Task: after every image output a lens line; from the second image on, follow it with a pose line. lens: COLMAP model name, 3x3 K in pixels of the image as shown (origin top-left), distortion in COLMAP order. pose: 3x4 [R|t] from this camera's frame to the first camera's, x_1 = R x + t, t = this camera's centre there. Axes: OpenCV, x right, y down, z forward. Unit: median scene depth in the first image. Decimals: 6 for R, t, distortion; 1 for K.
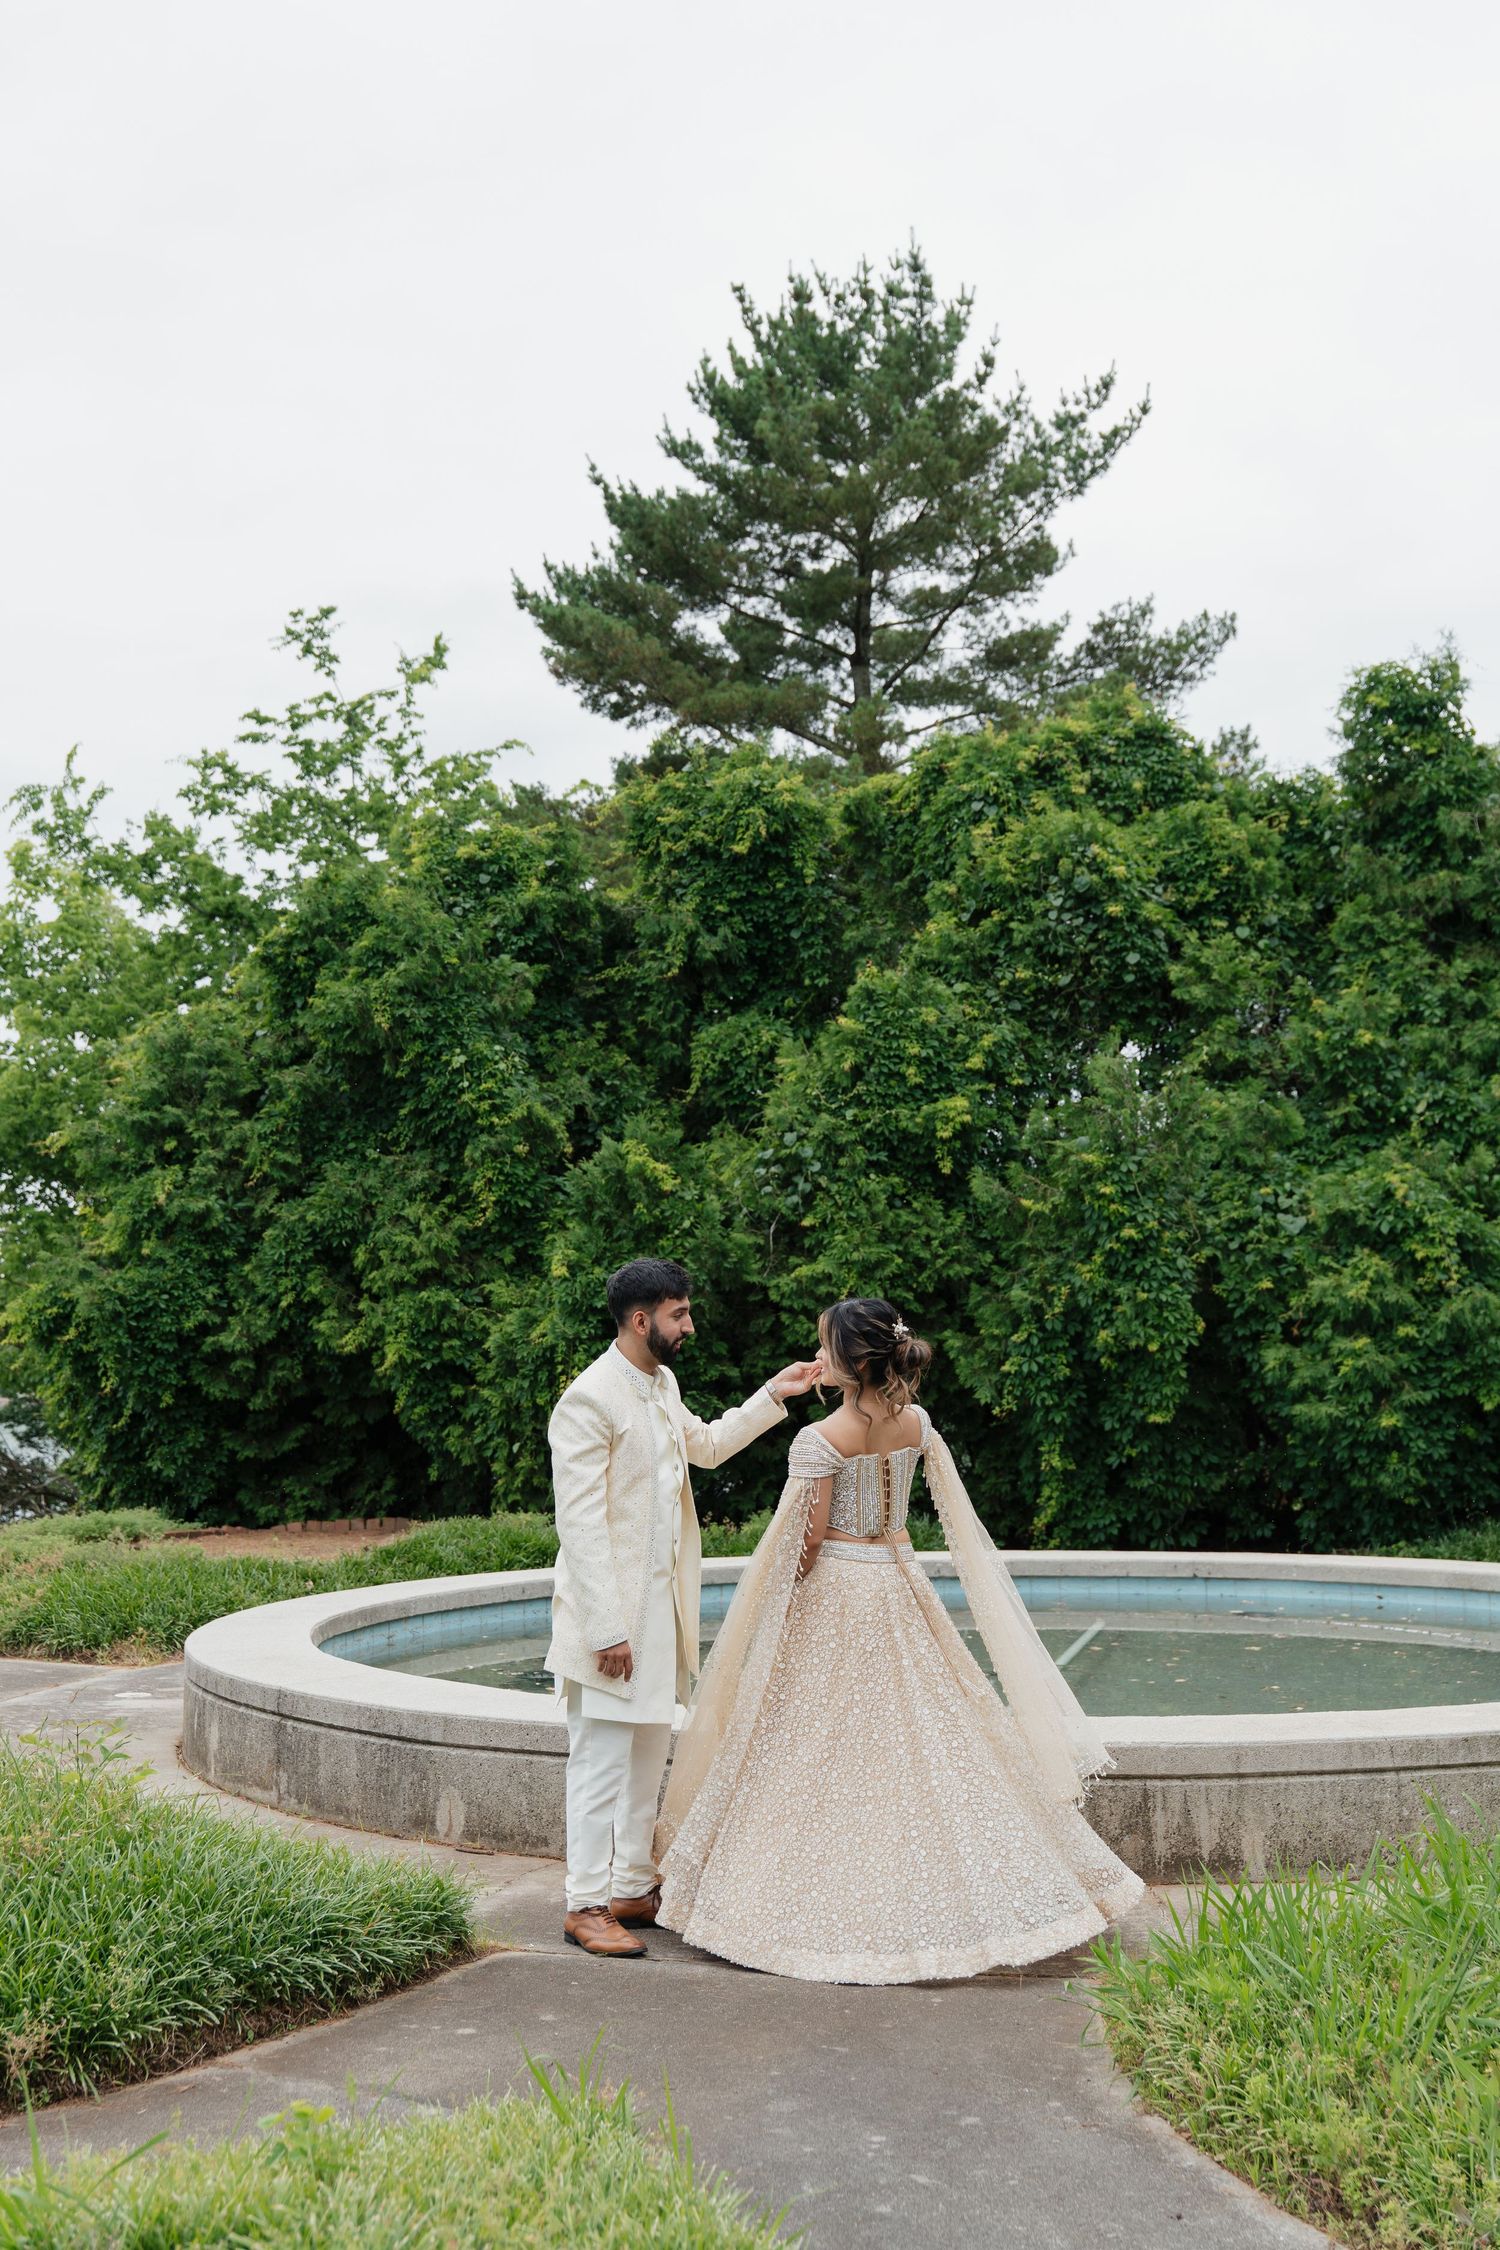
lens RADIAL K [[2506.9, 0, 749.2], [0, 2506.9, 1120.6], [0, 0, 1]] dist [0.021481, 0.000000]
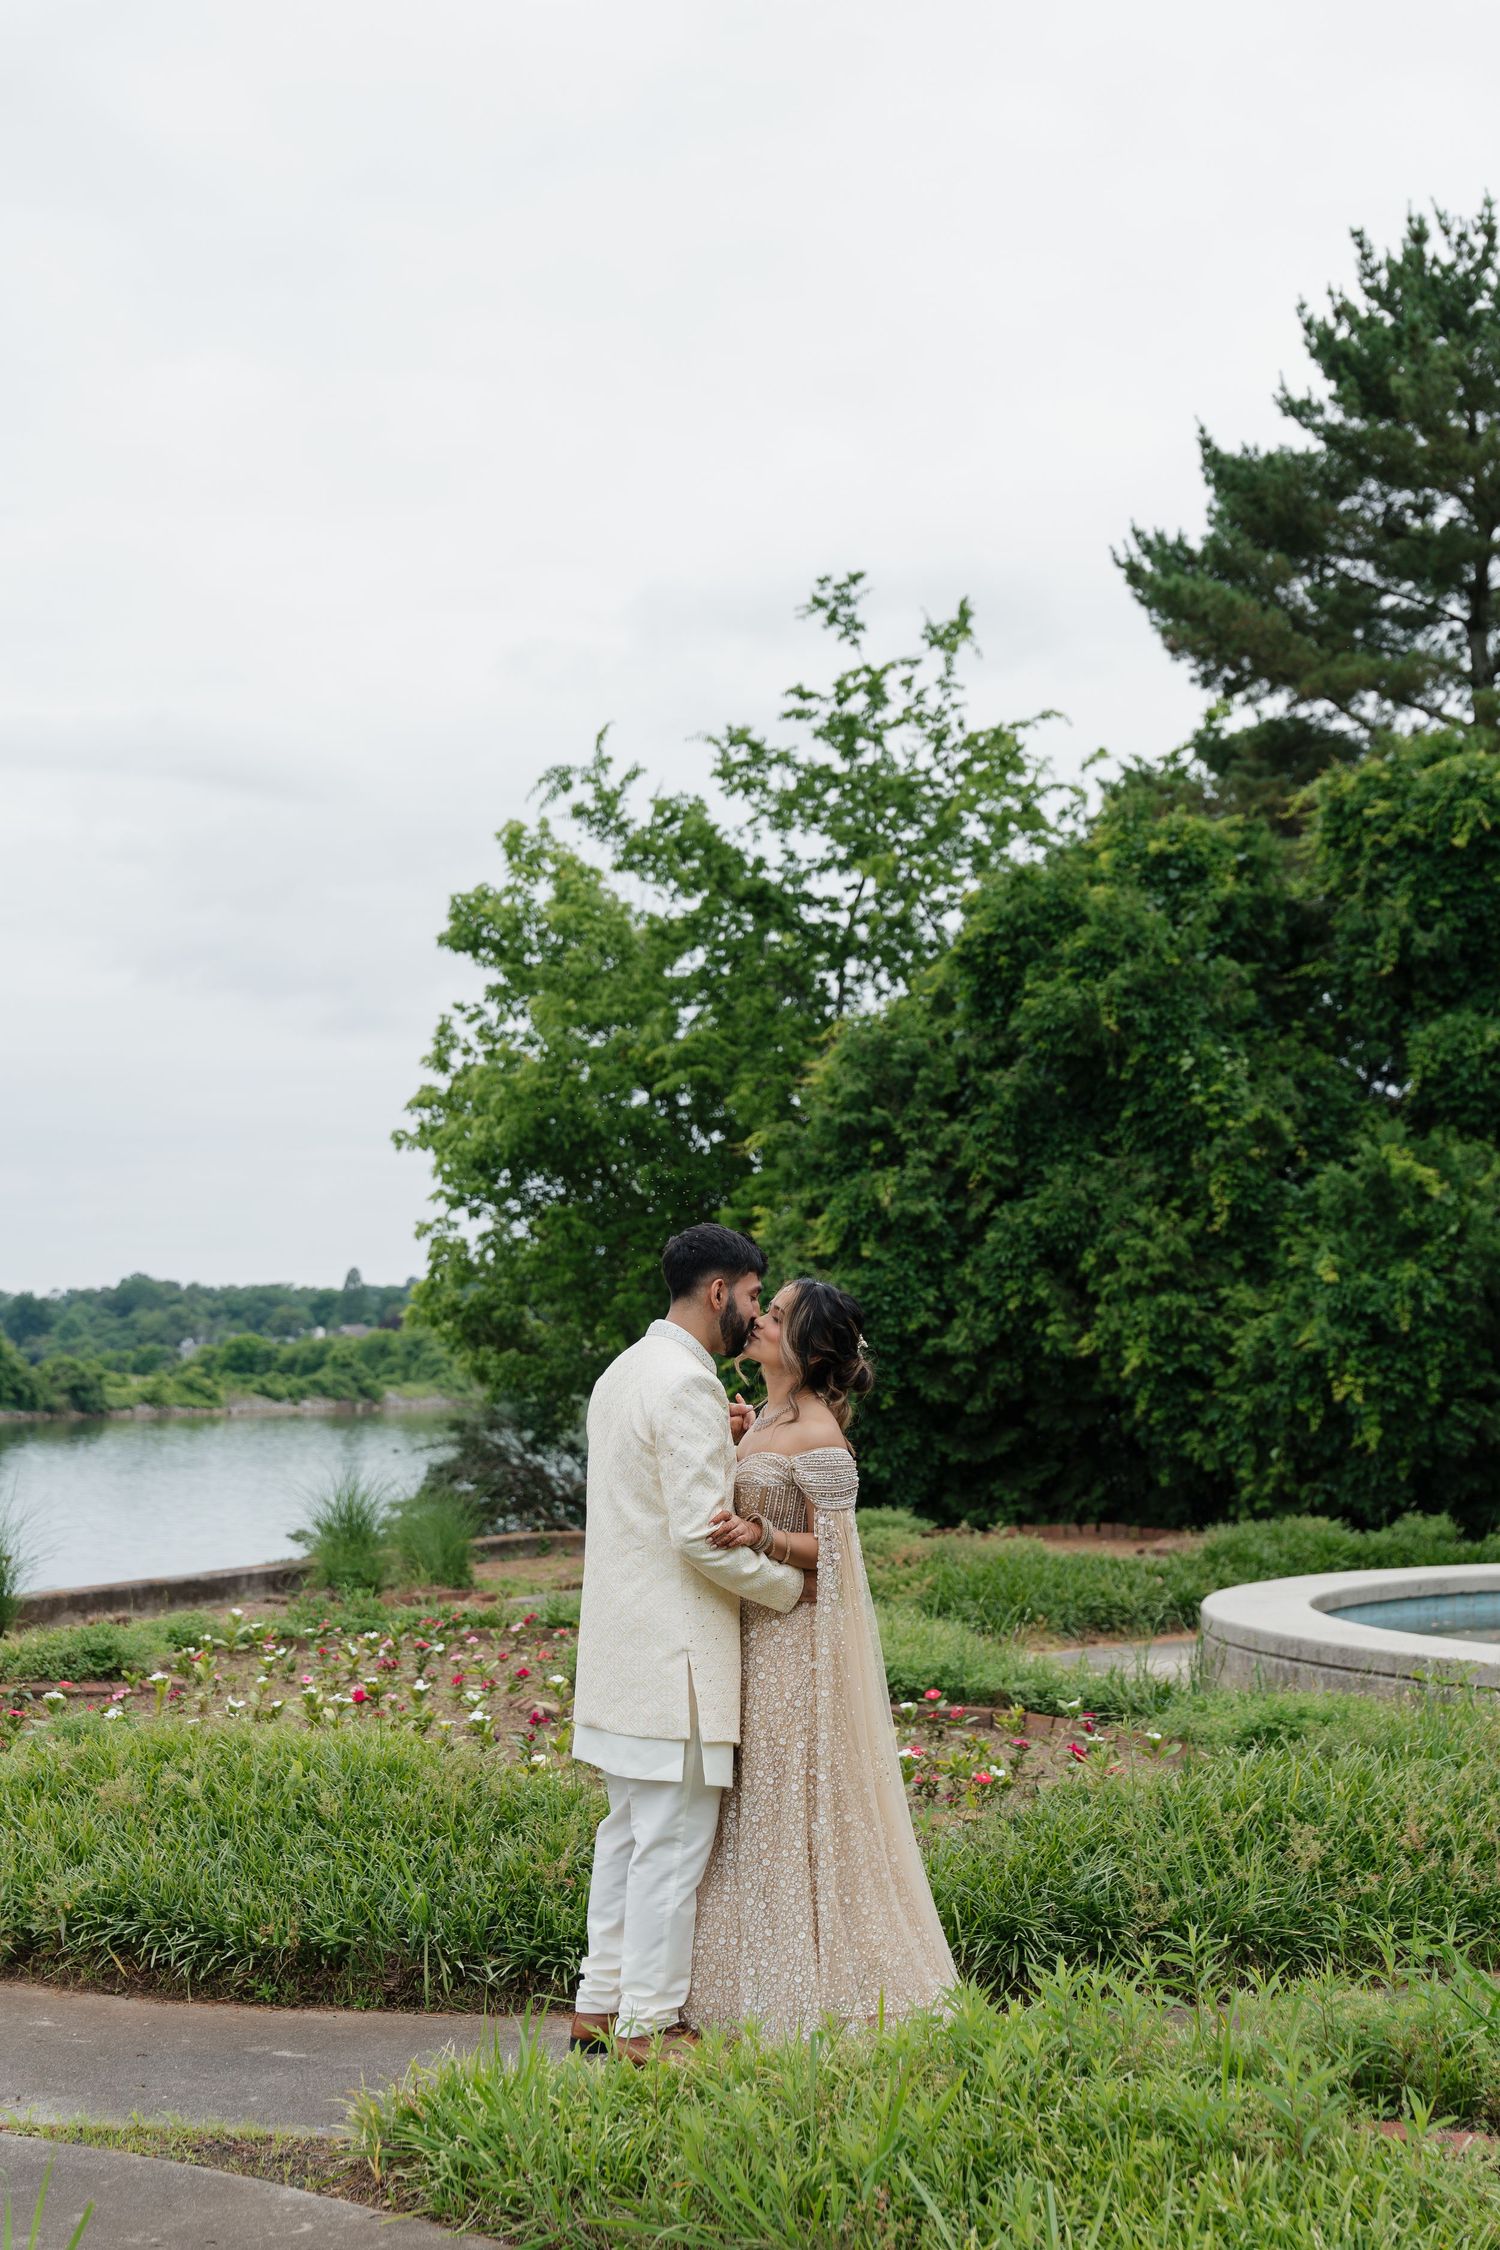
lens RADIAL K [[2840.3, 0, 750.6], [0, 2840.3, 1133.3], [0, 0, 1]] dist [0.046250, 0.000000]
pose [[0.994458, 0.001344, -0.105128, -0.155405], [-0.000217, 0.999942, 0.010733, -0.007321], [0.105136, -0.010651, 0.994401, -0.121977]]
